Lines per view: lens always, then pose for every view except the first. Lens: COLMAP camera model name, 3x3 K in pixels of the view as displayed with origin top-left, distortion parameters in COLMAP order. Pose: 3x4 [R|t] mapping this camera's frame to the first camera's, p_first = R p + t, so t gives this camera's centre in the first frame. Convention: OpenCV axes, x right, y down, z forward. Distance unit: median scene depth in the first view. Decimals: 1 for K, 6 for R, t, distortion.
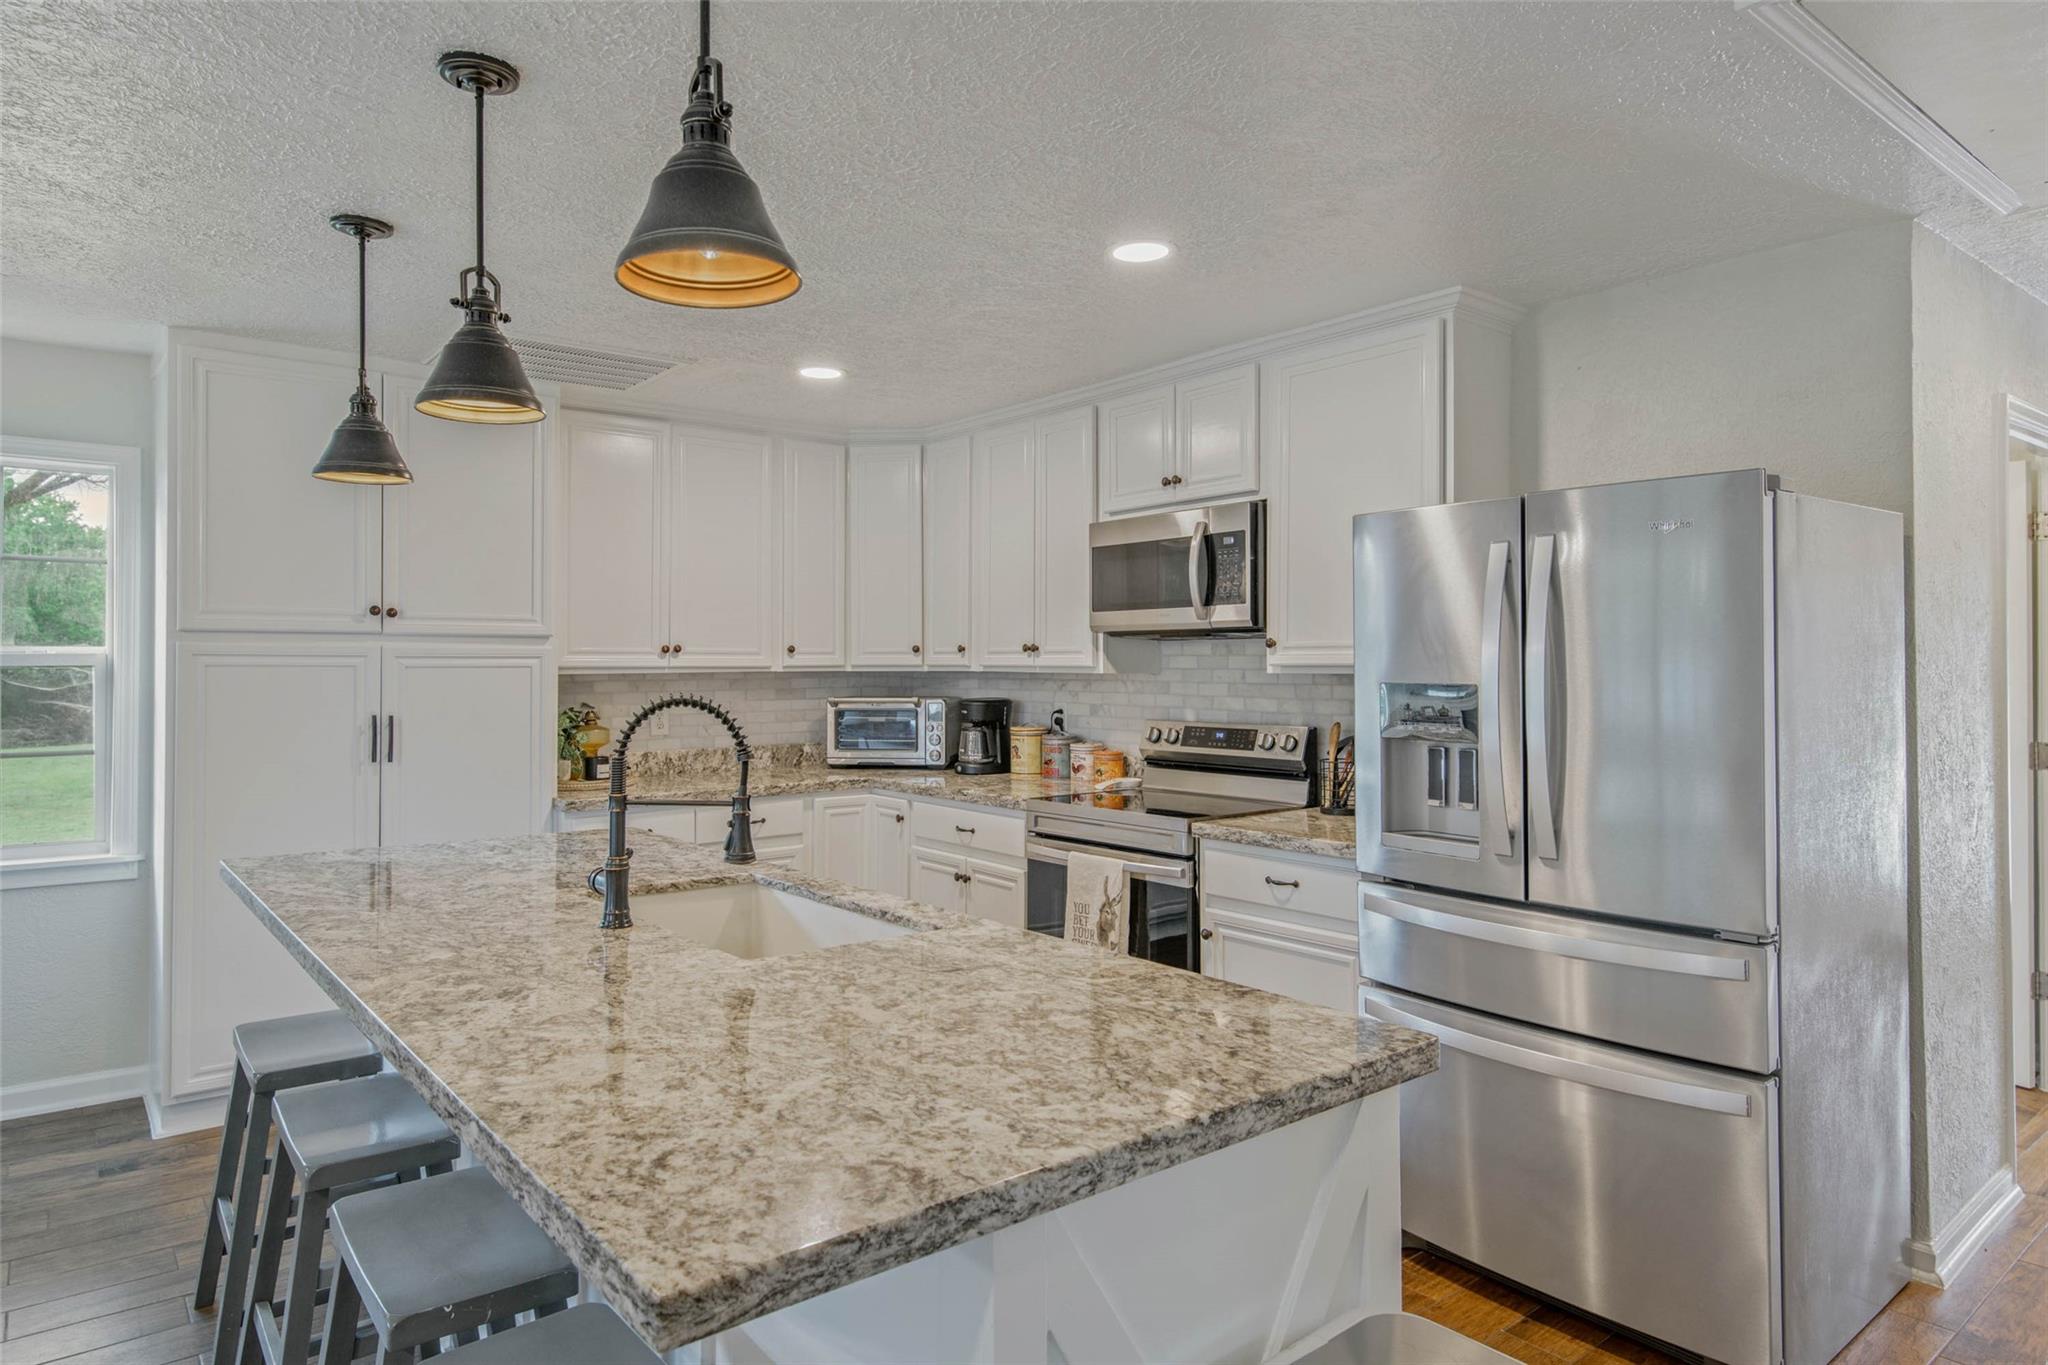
lens RADIAL K [[1220.2, 0, 991.8], [0, 1220.2, 649.4], [0, 0, 1]] dist [0.029517, -0.000617]
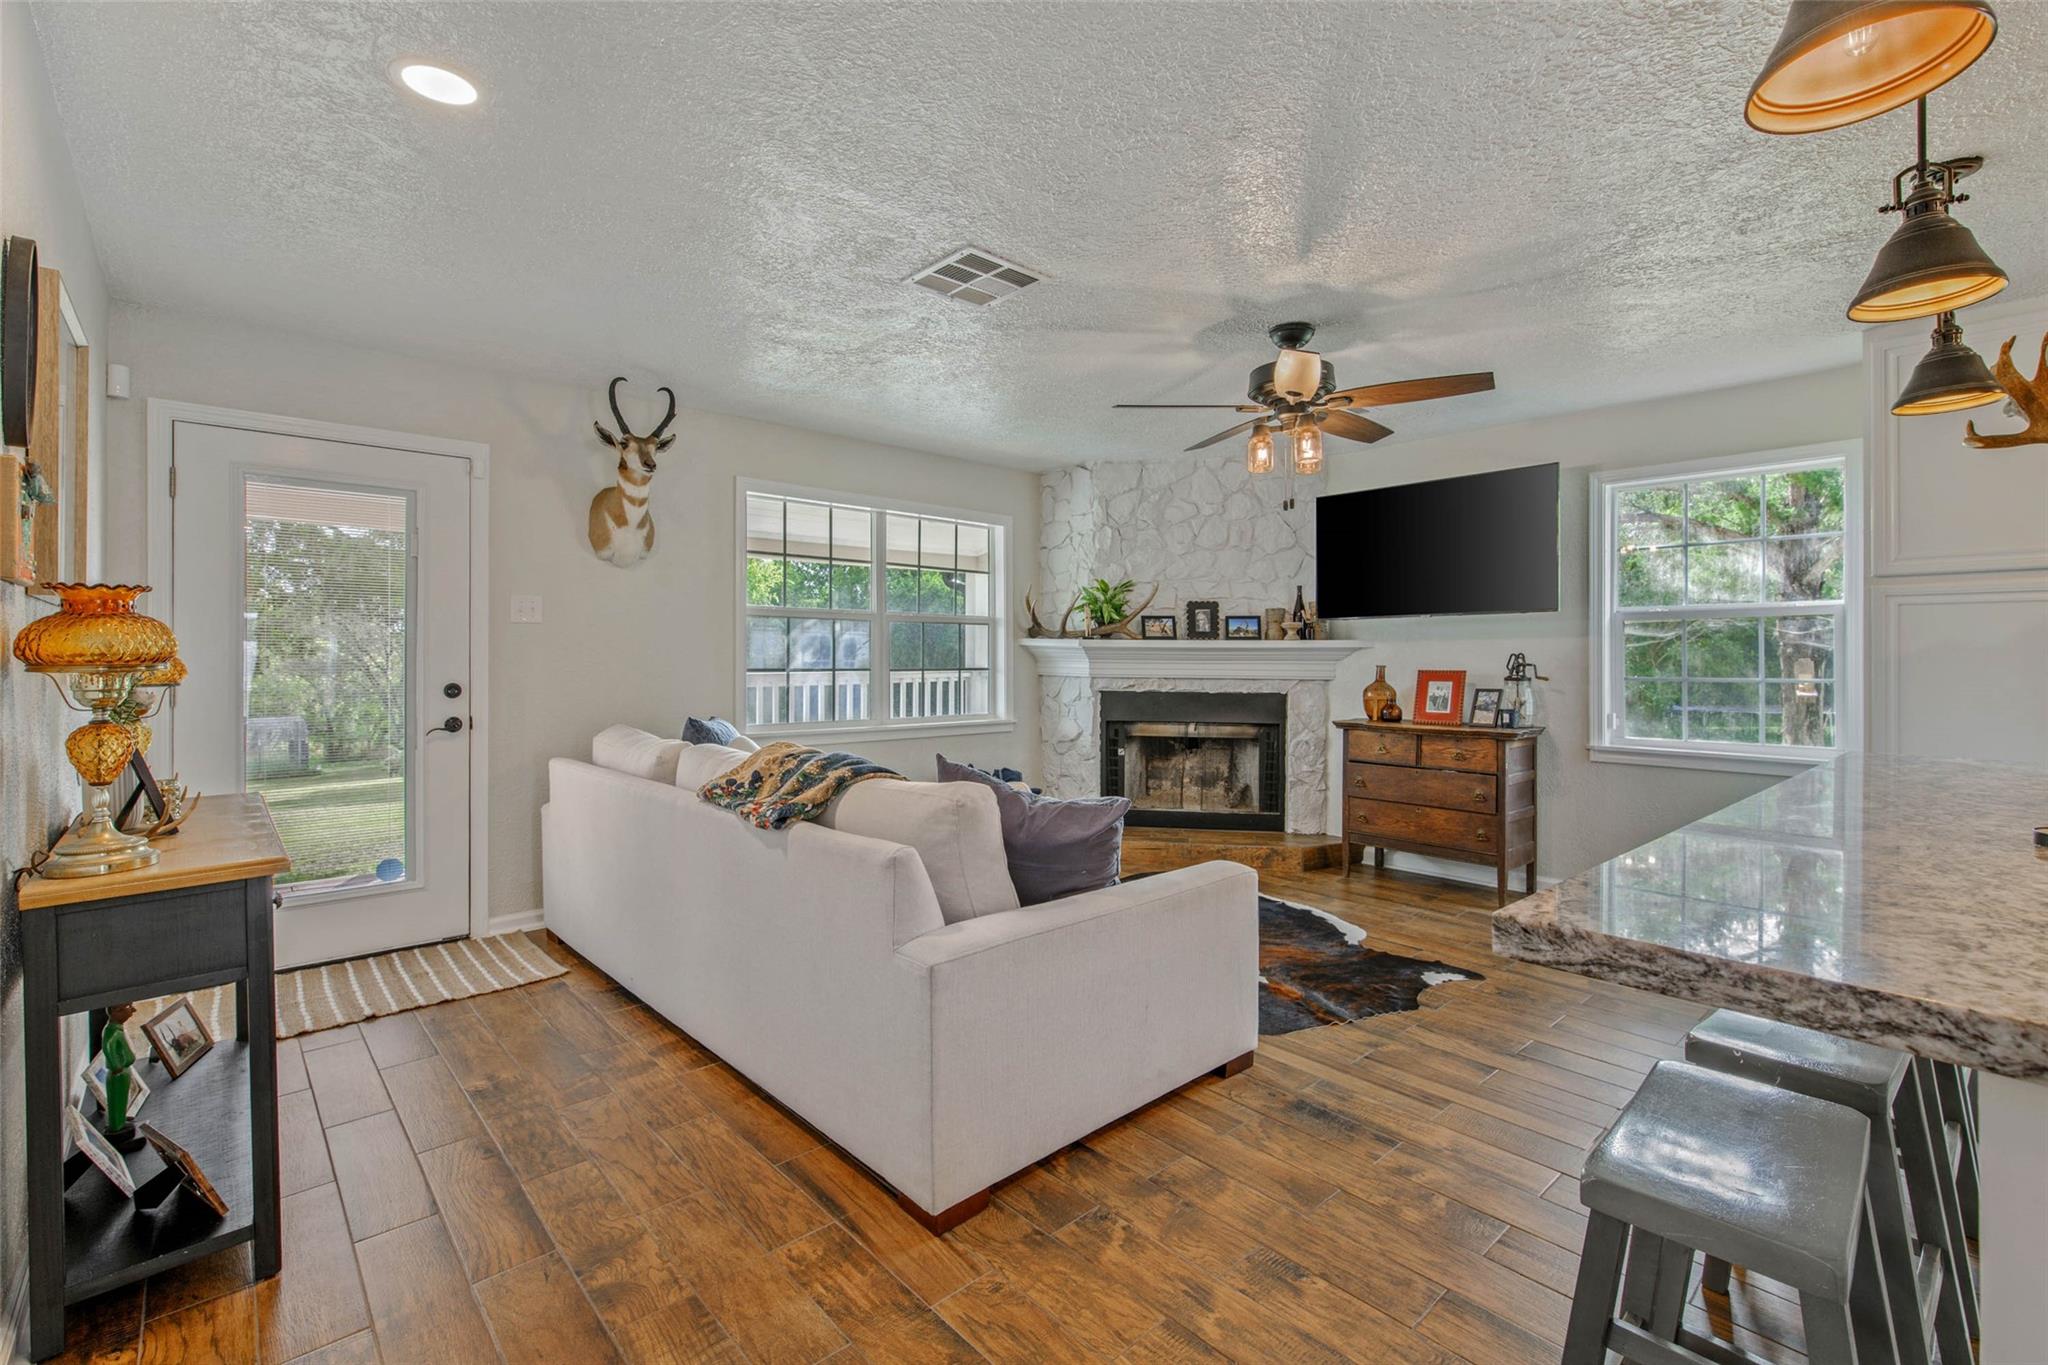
lens RADIAL K [[887.8, 0, 1026.7], [0, 887.8, 658.7], [0, 0, 1]] dist [0.001843, 0.000106]
pose [[0.065922, -0.001086, -0.997824, 0.151270], [0.008385, 0.999965, -0.000534, 0.055388], [0.997790, -0.008331, 0.065929, 0.097106]]
